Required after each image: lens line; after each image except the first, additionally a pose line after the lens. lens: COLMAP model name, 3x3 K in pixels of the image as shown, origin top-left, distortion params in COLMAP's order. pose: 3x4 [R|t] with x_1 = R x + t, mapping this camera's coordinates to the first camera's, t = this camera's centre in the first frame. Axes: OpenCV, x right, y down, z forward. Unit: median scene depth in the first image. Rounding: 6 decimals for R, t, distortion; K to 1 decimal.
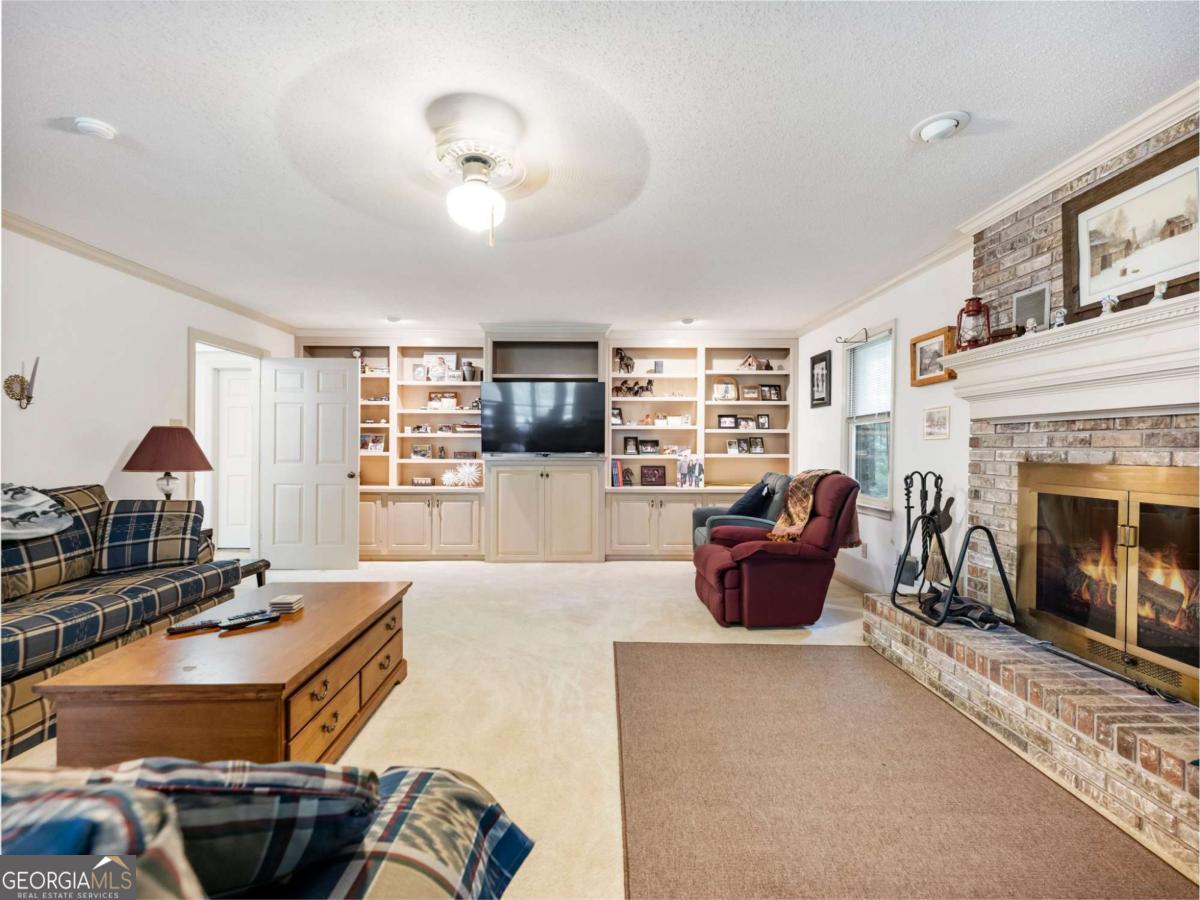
lens RADIAL K [[548.0, 0, 600.0], [0, 548.0, 450.0], [0, 0, 1]] dist [0.002015, -0.000845]
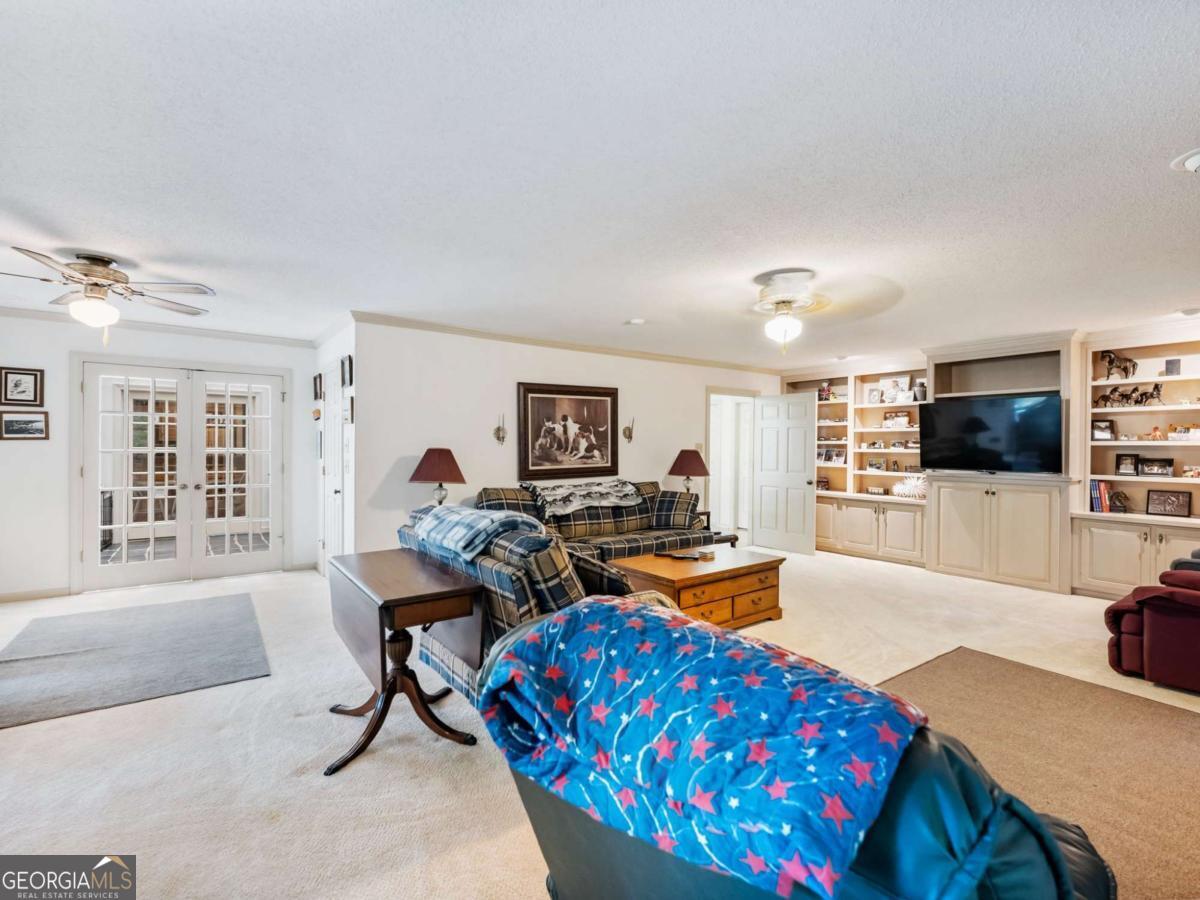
lens RADIAL K [[548.0, 0, 600.0], [0, 548.0, 450.0], [0, 0, 1]] dist [0.002015, -0.000845]
pose [[0.583539, 0.006937, -0.812056, 0.286869], [-0.008212, 0.999963, 0.002641, -0.028025], [0.812044, 0.005128, 0.583574, -0.147508]]
